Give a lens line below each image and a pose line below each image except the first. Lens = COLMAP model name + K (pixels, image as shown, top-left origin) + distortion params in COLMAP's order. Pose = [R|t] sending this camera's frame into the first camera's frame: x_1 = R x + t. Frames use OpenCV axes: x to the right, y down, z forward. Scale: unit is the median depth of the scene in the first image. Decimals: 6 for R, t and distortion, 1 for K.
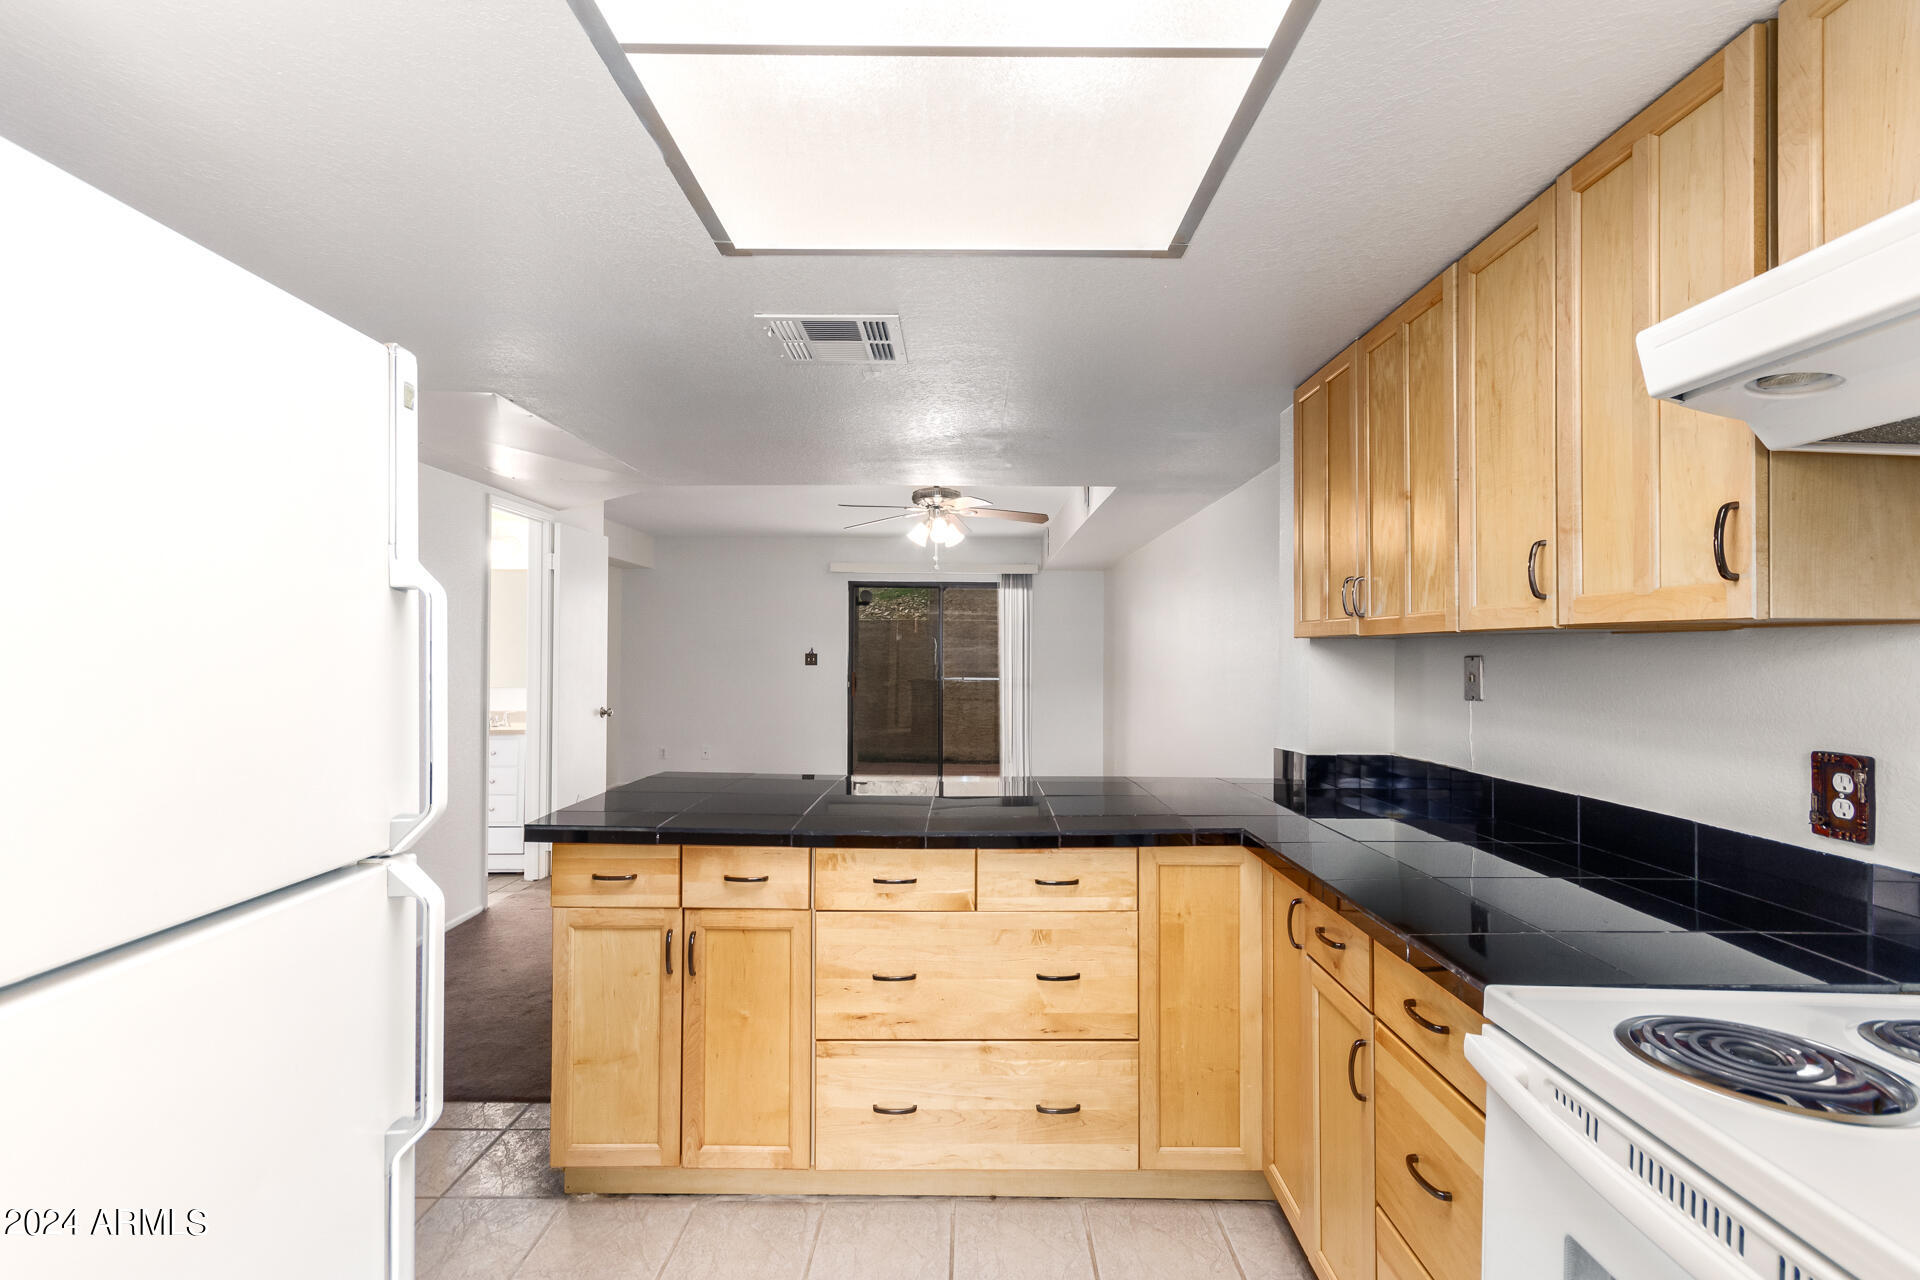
lens RADIAL K [[850.6, 0, 962.4], [0, 850.6, 647.9], [0, 0, 1]] dist [-0.000322, -0.000393]
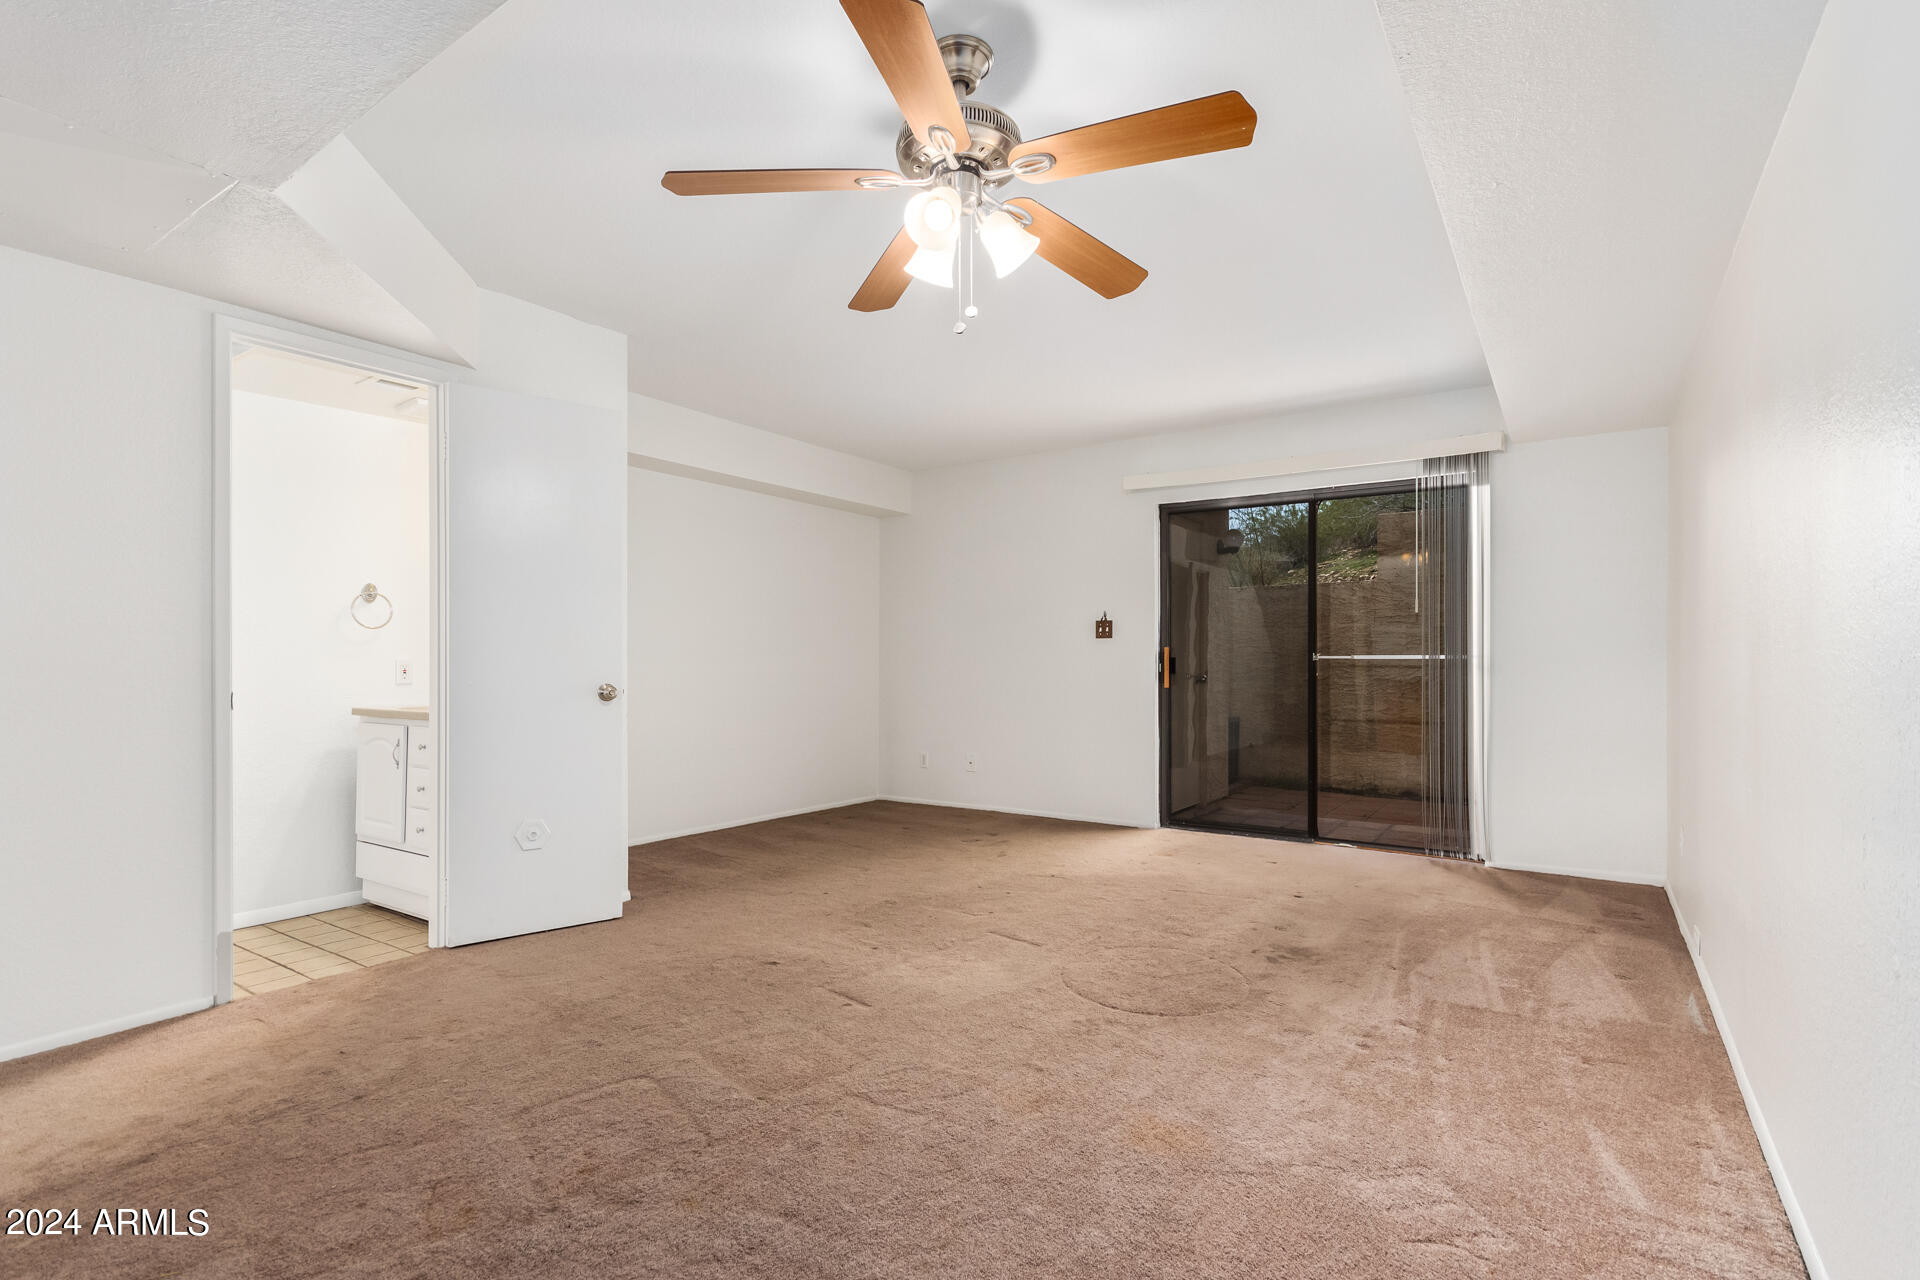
lens RADIAL K [[850.6, 0, 968.8], [0, 850.6, 649.5], [0, 0, 1]] dist [-0.000322, -0.000393]
pose [[0.824347, -0.007239, -0.566038, 0.109876], [0.006624, 0.999973, -0.003141, 0.030453], [0.566046, -0.001160, 0.824373, 0.395614]]
